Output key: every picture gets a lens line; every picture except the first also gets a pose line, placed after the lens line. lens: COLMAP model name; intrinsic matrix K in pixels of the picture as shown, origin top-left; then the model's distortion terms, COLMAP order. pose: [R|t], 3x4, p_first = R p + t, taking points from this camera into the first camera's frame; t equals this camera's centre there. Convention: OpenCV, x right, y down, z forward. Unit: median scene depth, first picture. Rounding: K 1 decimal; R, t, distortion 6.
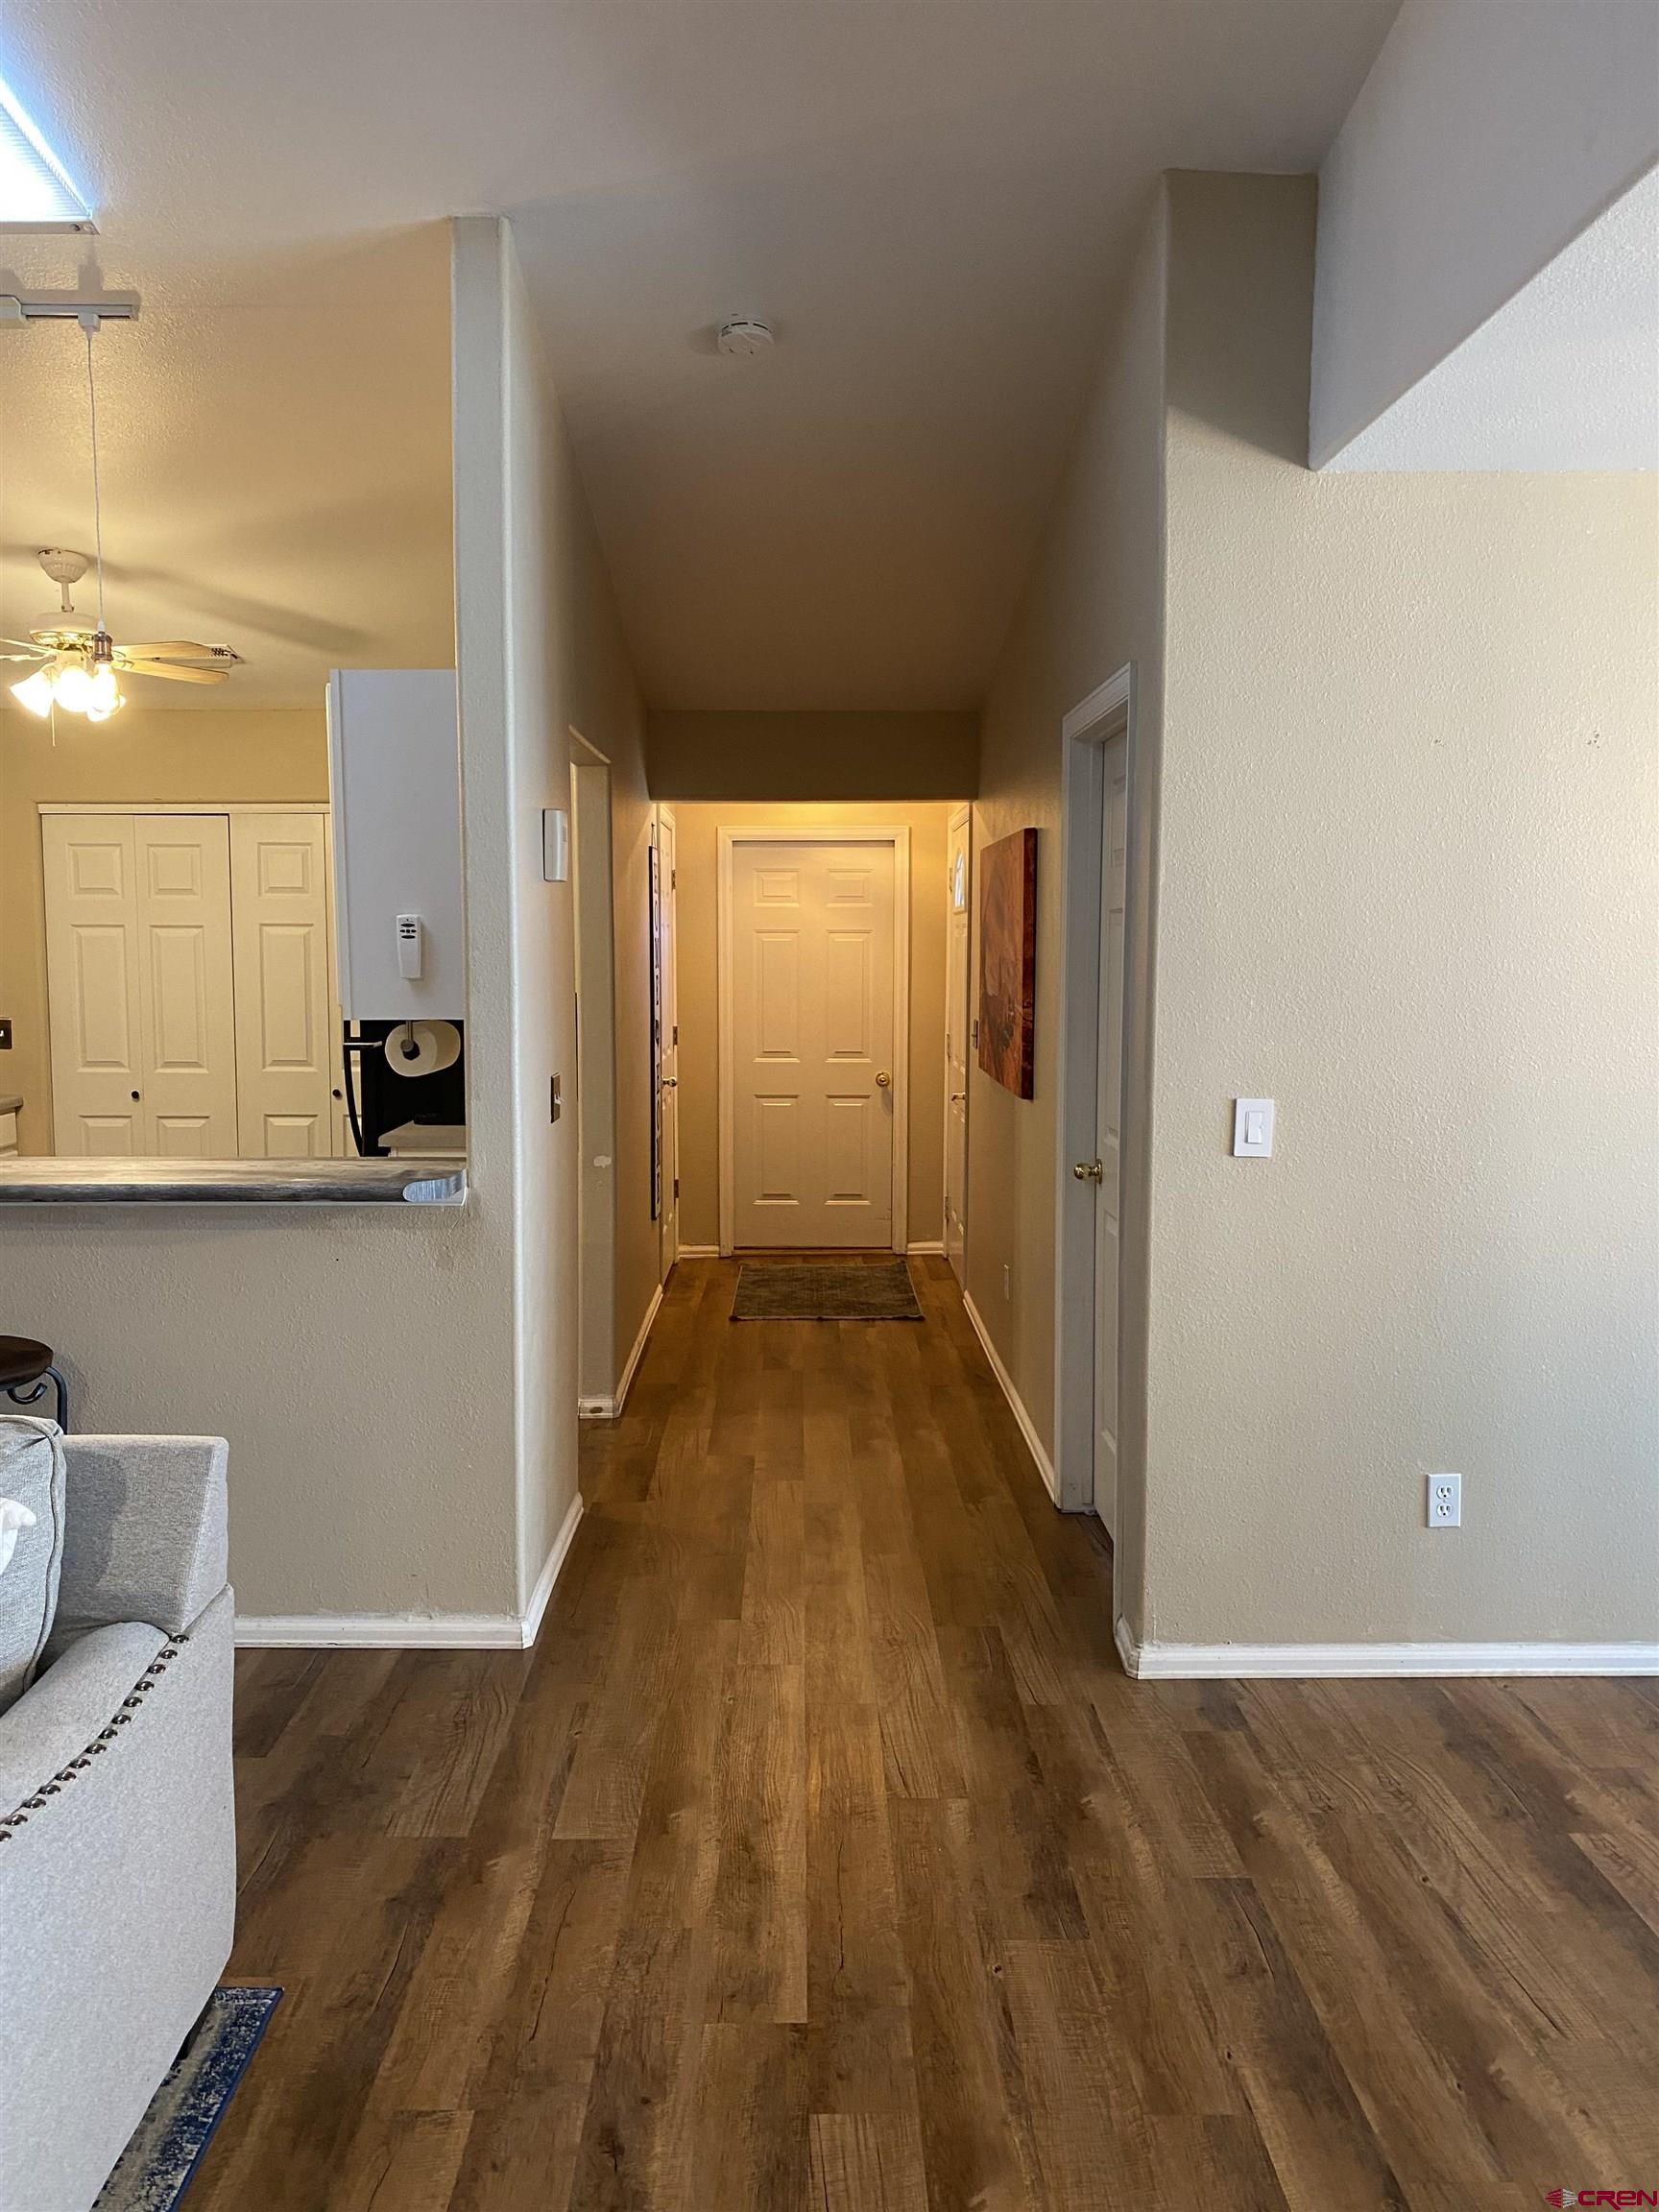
lens RADIAL K [[1688.9, 0, 808.8], [0, 1688.9, 1107.1], [0, 0, 1]] dist [0.025837, -0.019533]
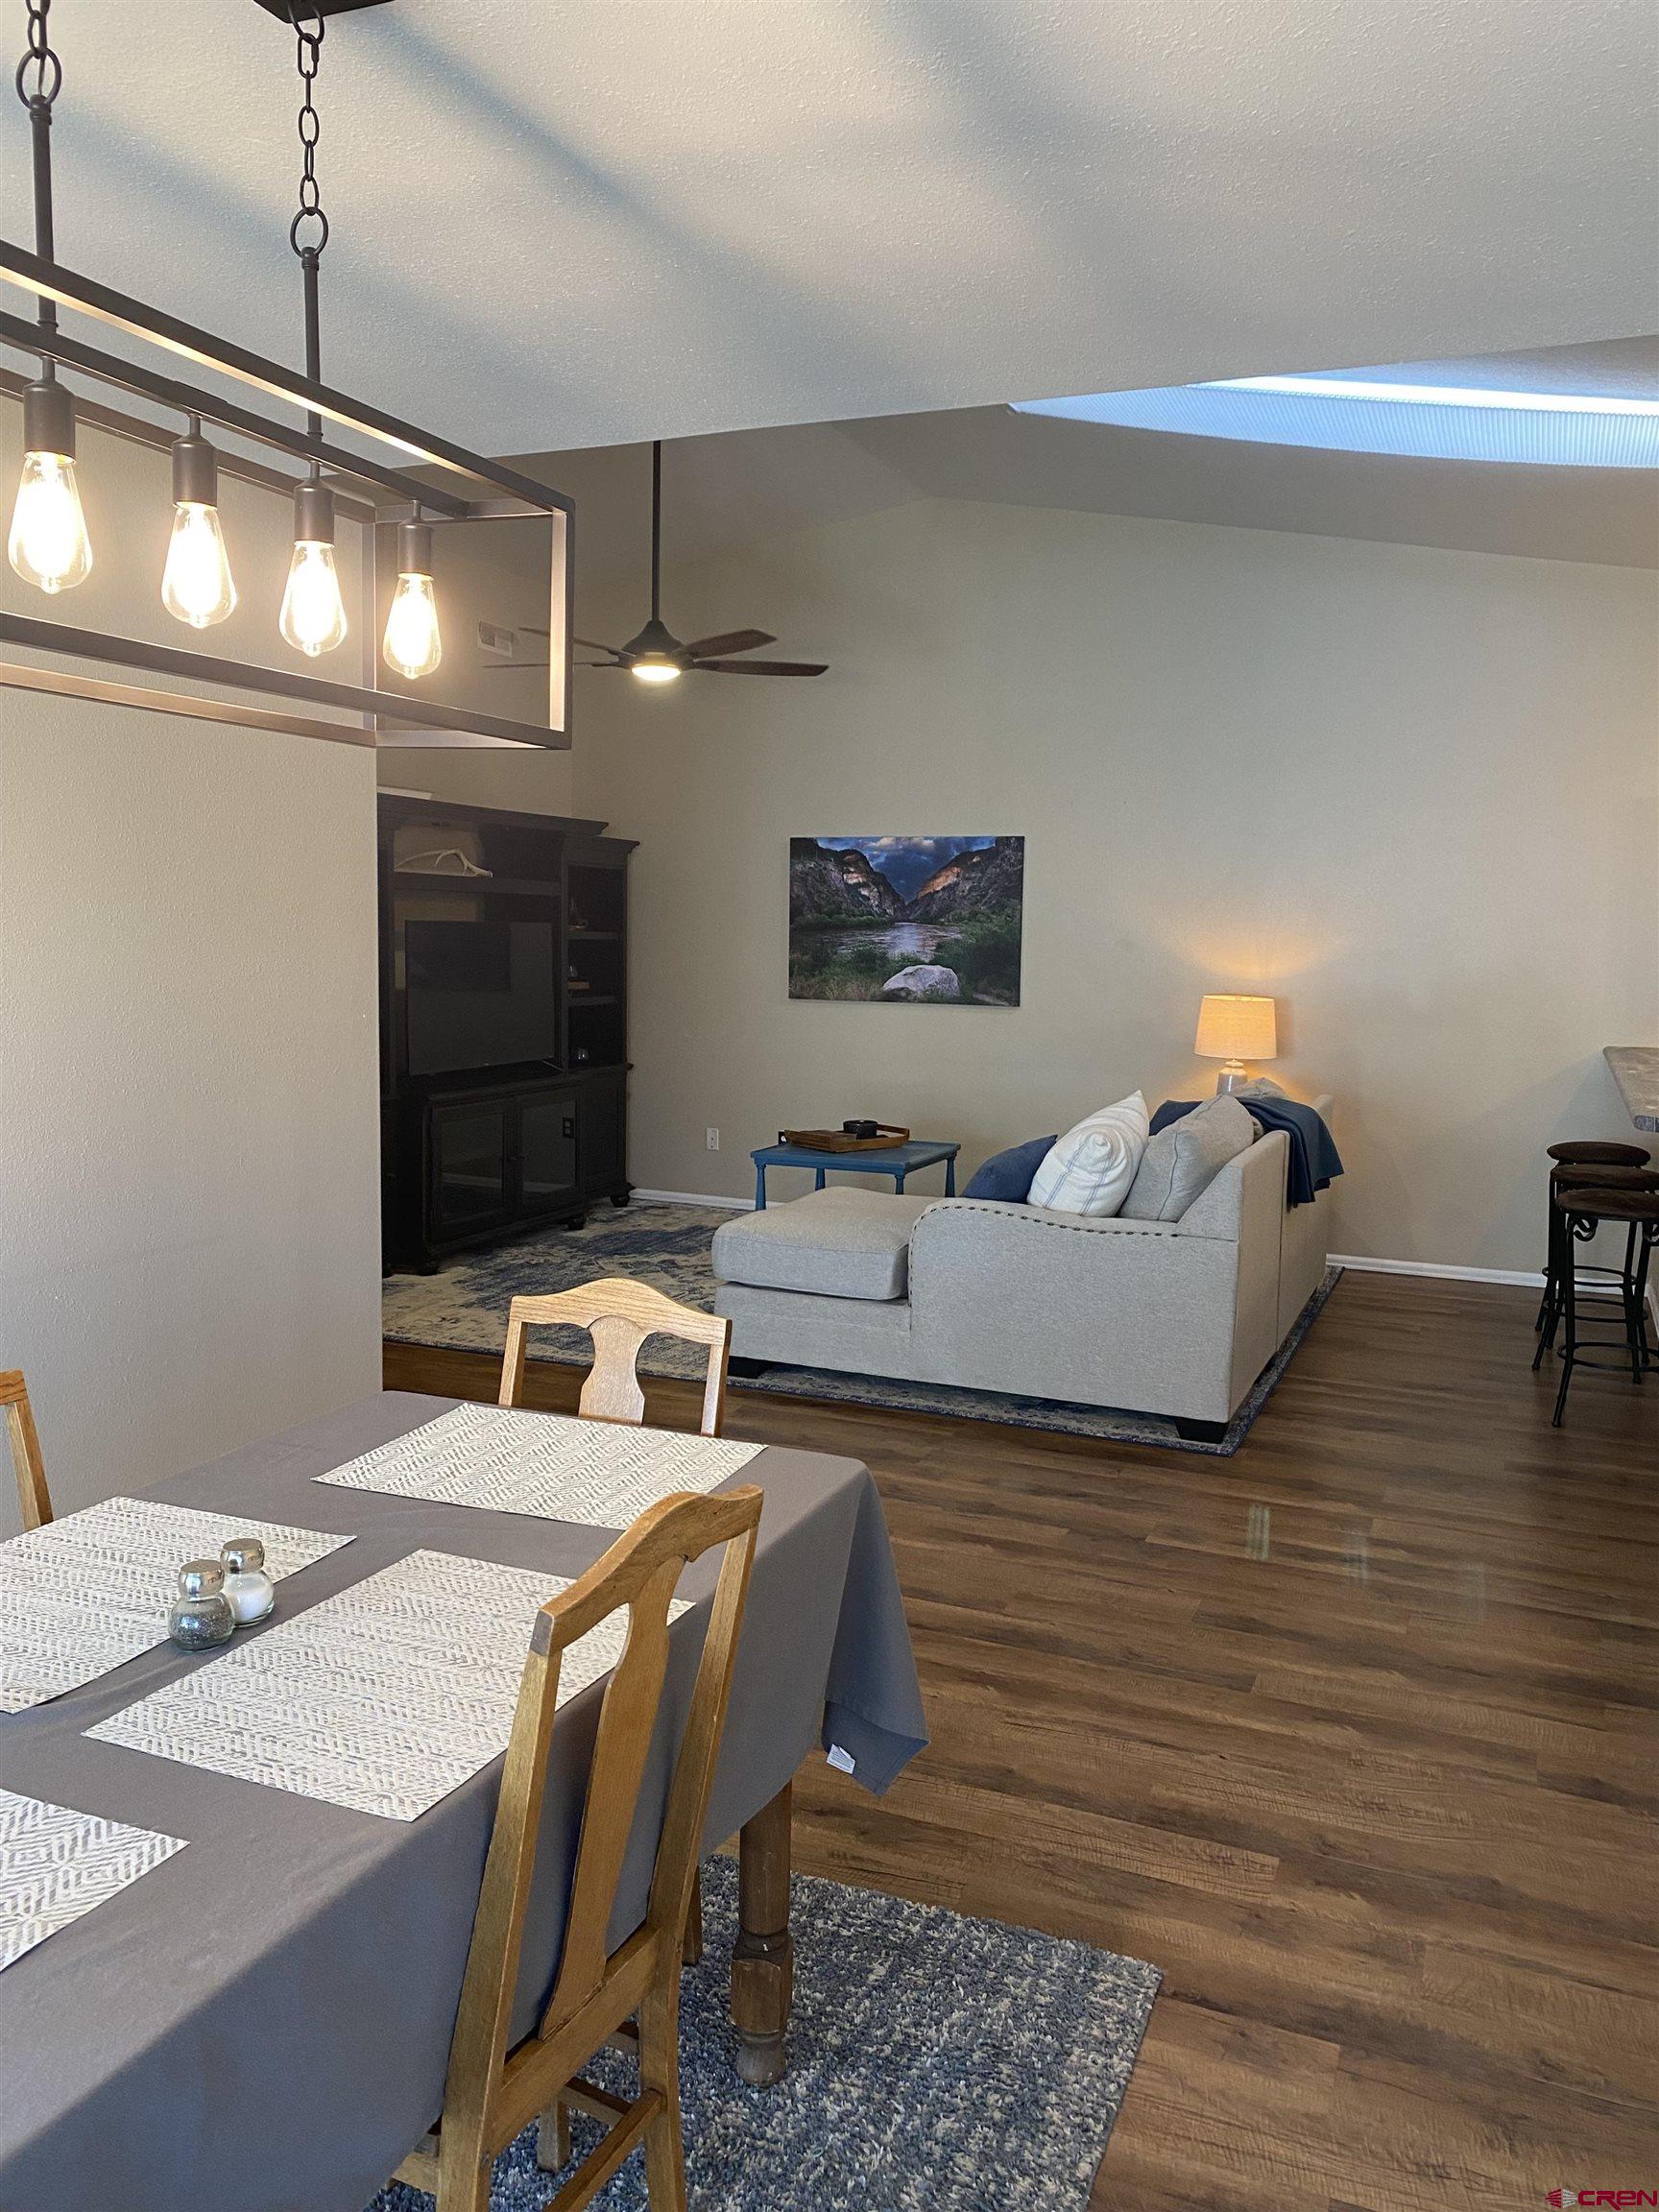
lens RADIAL K [[1688.9, 0, 840.2], [0, 1688.9, 1099.7], [0, 0, 1]] dist [0.025837, -0.019533]
pose [[-0.392446, 0.088592, -0.915499, 1.105206], [-0.111255, 0.983470, 0.142861, -0.078061], [0.913022, 0.157919, -0.376102, 0.859181]]
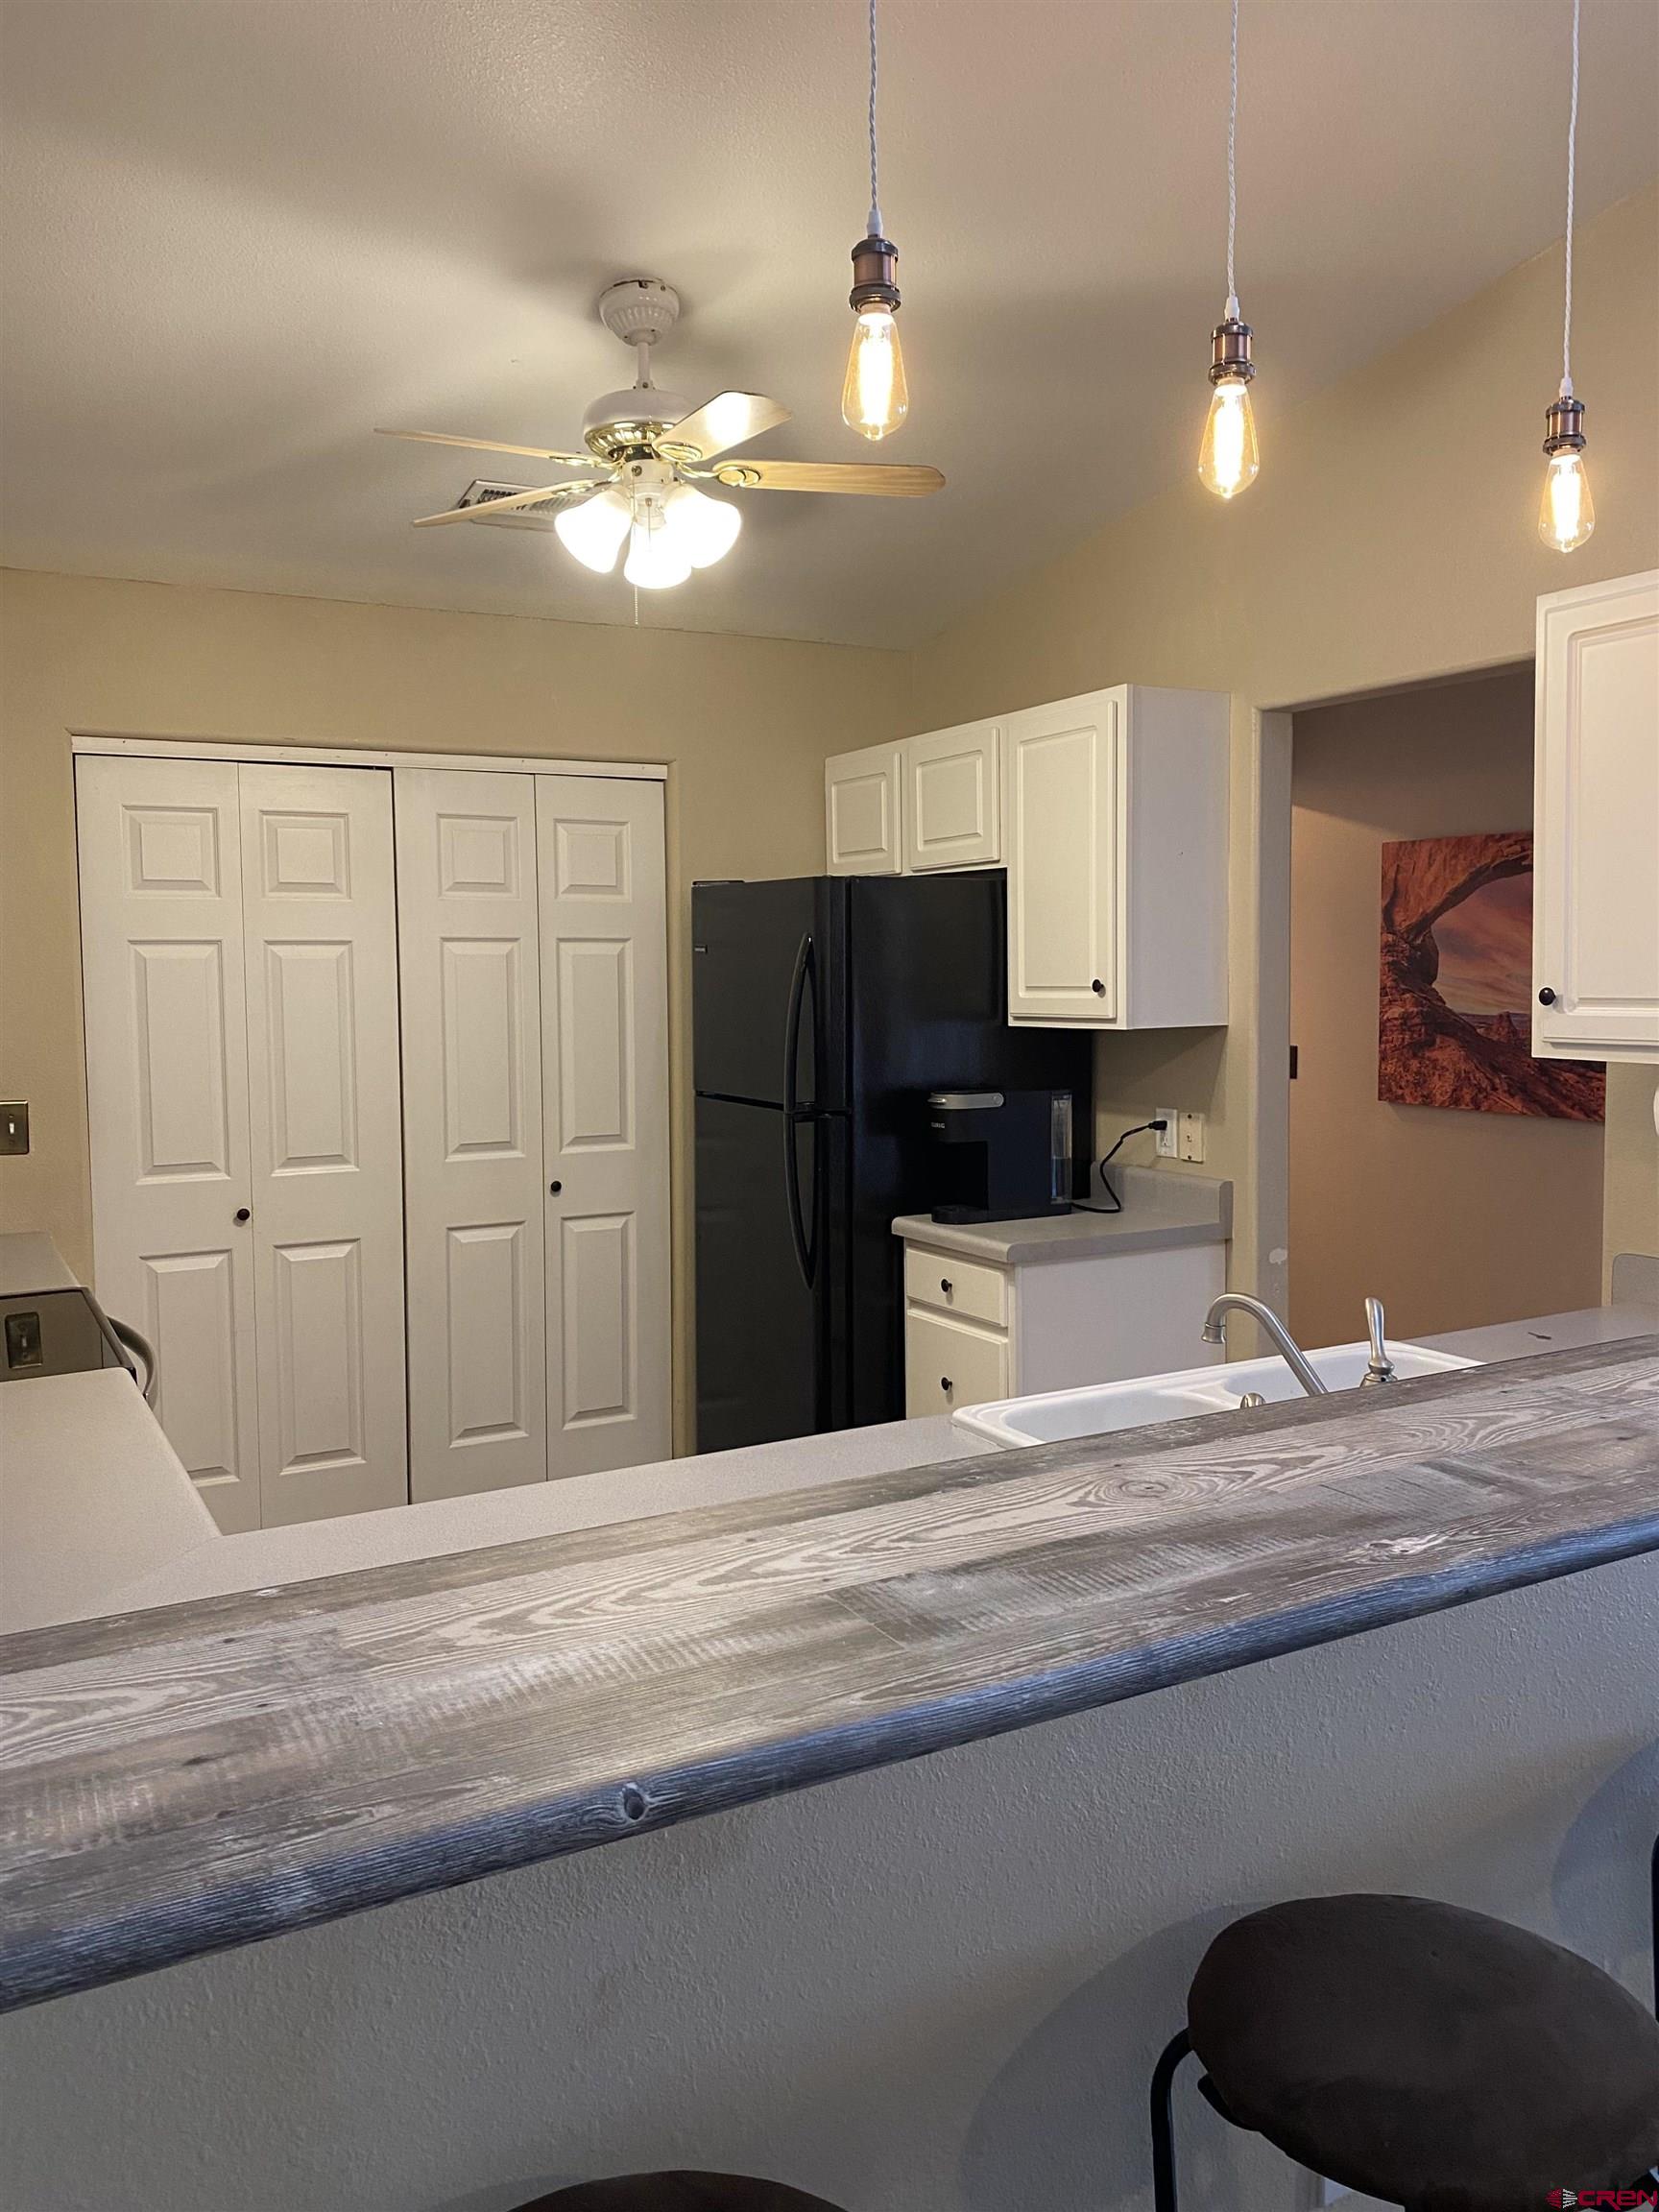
lens RADIAL K [[1688.9, 0, 850.4], [0, 1688.9, 1105.6], [0, 0, 1]] dist [0.025837, -0.019533]
pose [[0.869832, -0.050711, 0.490735, -0.933330], [0.060002, 0.998193, -0.003204, -0.058135], [-0.489686, 0.032232, 0.871303, 0.648262]]
